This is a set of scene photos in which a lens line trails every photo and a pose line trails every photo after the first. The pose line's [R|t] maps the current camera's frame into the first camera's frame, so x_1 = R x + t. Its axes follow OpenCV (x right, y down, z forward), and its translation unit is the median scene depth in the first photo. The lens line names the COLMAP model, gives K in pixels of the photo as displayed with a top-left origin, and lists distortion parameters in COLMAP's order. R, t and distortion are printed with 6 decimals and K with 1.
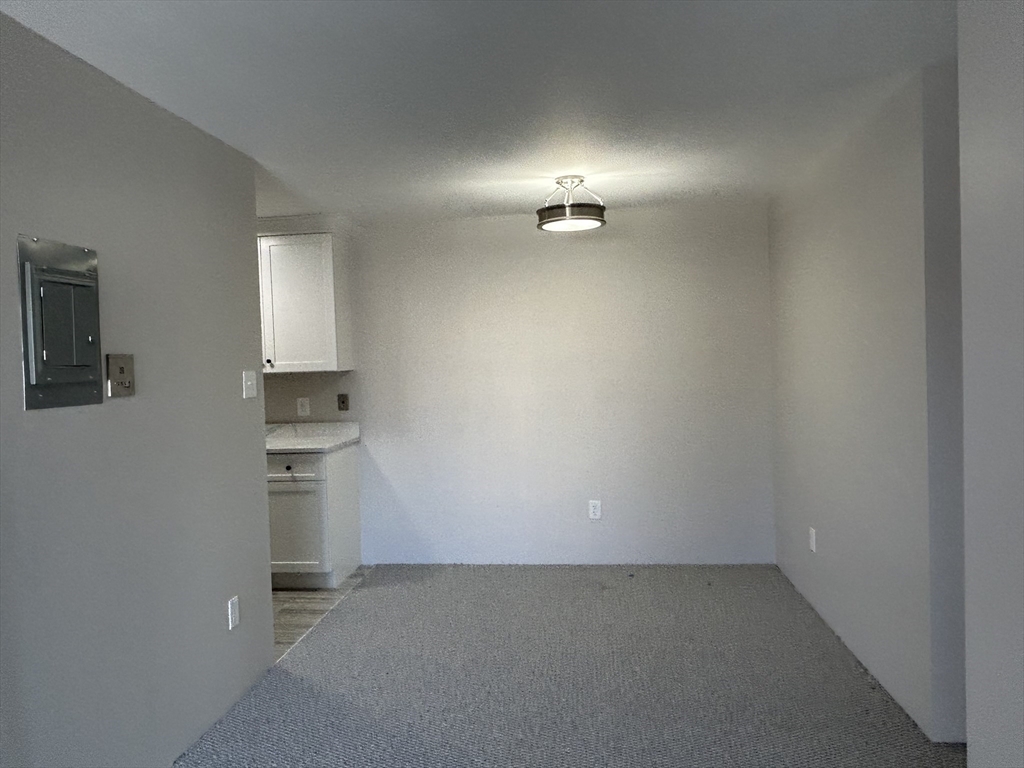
lens RADIAL K [[742.0, 0, 515.1], [0, 742.0, 380.0], [0, 0, 1]] dist [-0.004302, 0.000325]
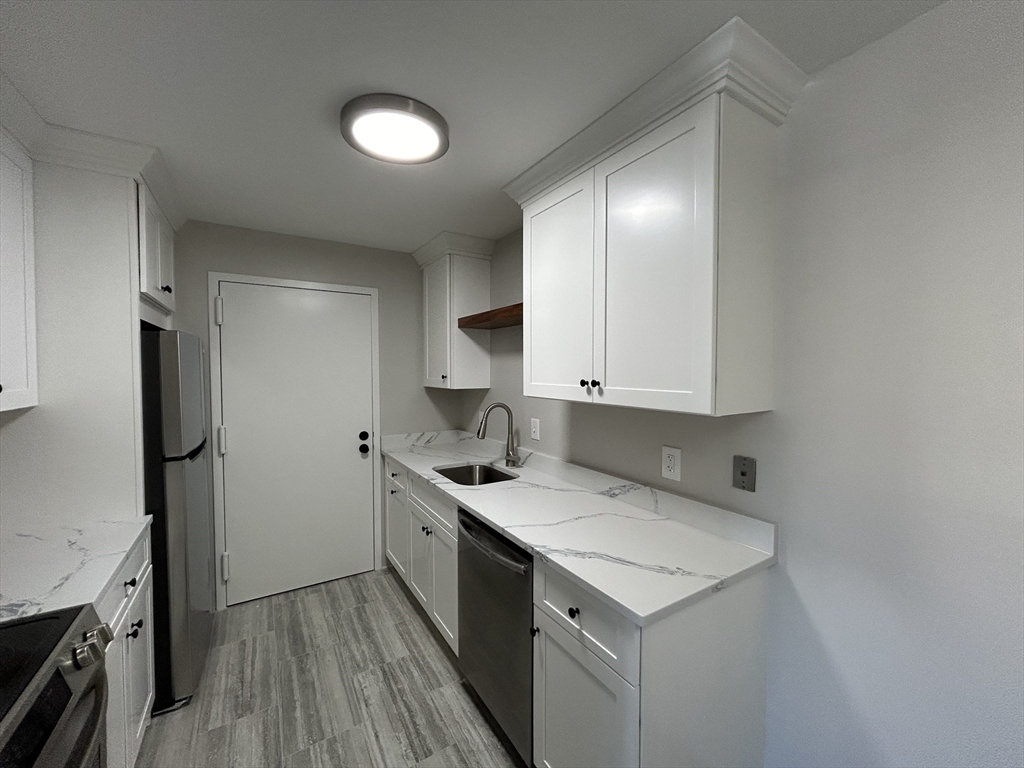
lens RADIAL K [[407.7, 0, 506.9], [0, 407.7, 383.8], [0, 0, 1]] dist [-0.008171, 0.000642]
pose [[0.598769, 0.057736, -0.798838, -0.121378], [-0.040690, 0.998303, 0.041653, -0.035683], [0.799887, 0.007564, 0.600103, 0.754492]]
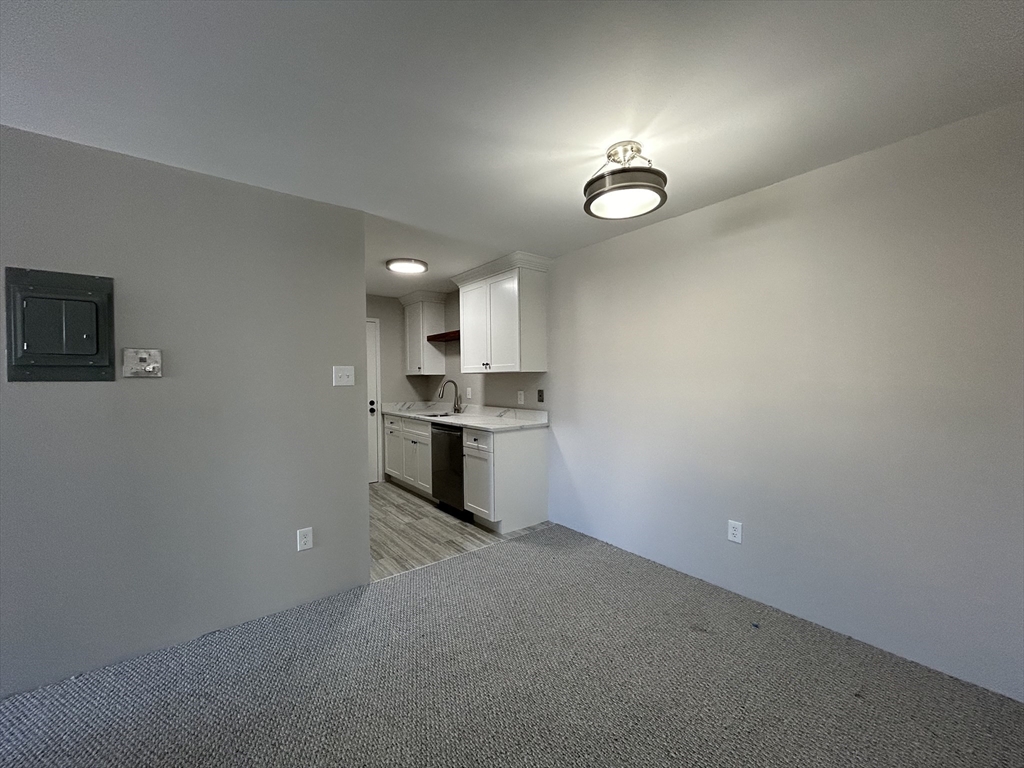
lens RADIAL K [[407.7, 0, 509.8], [0, 407.7, 387.0], [0, 0, 1]] dist [-0.008171, 0.000642]
pose [[0.690383, 0.035562, -0.722570, 0.271684], [-0.030092, 0.999338, 0.020432, 0.001238], [0.722818, 0.007637, 0.690996, 0.482123]]
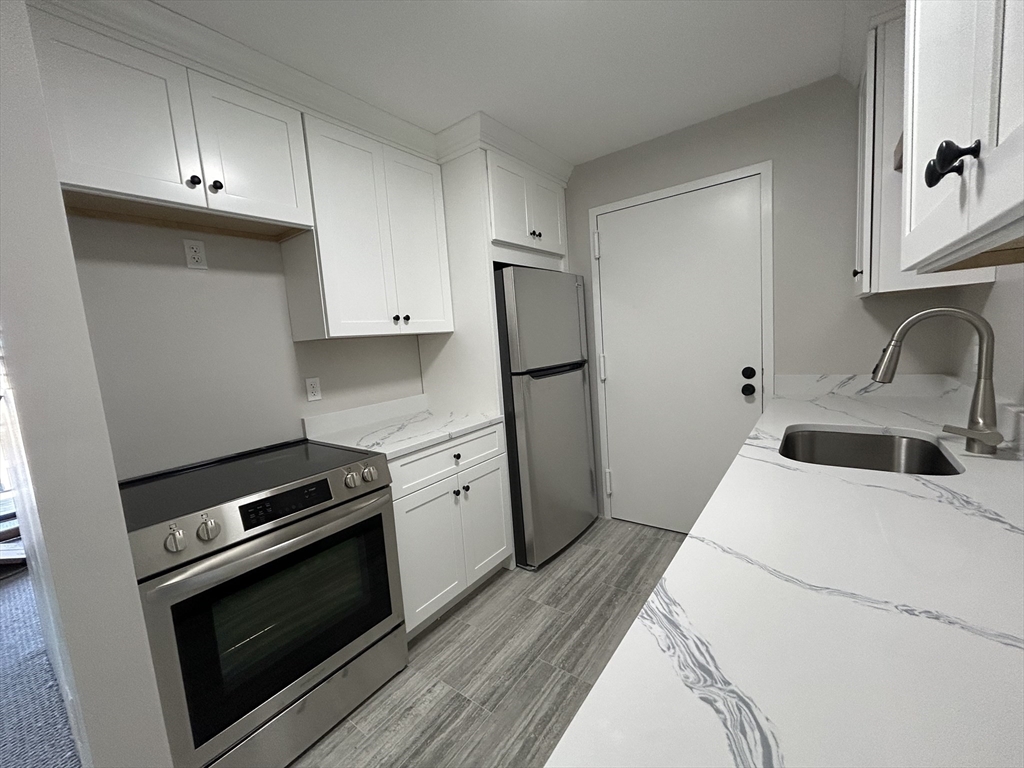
lens RADIAL K [[407.7, 0, 511.0], [0, 407.7, 383.8], [0, 0, 1]] dist [-0.008171, 0.000642]
pose [[-0.524278, 0.162450, -0.835908, -0.206702], [0.064988, 0.986405, 0.150937, 0.001090], [0.849064, 0.024808, -0.527707, 0.959442]]
